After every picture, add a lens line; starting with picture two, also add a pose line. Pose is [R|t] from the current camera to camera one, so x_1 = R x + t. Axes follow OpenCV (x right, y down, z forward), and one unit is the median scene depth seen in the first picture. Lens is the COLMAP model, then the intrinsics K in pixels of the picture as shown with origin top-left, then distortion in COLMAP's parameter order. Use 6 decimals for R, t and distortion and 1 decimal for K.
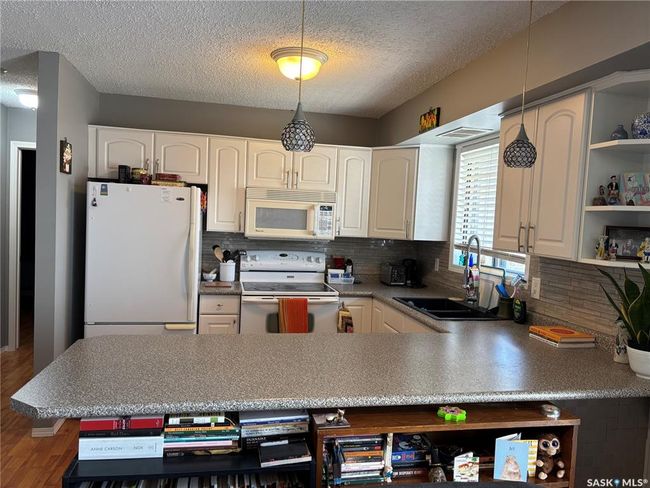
lens RADIAL K [[490.6, 0, 335.1], [0, 490.6, 247.5], [0, 0, 1]] dist [0.080829, -0.073785]
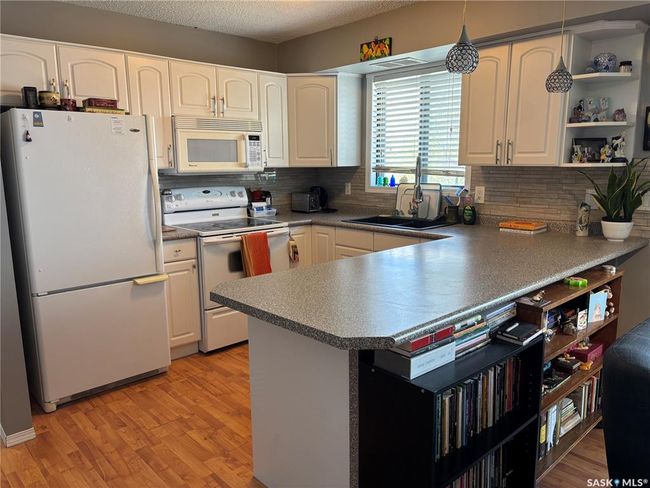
lens RADIAL K [[490.6, 0, 324.8], [0, 490.6, 243.8], [0, 0, 1]] dist [0.080829, -0.073785]
pose [[0.855308, -0.138483, 0.499270, -0.449996], [0.076908, 0.986878, 0.141978, -0.003049], [-0.512380, -0.083036, 0.854735, 0.097324]]
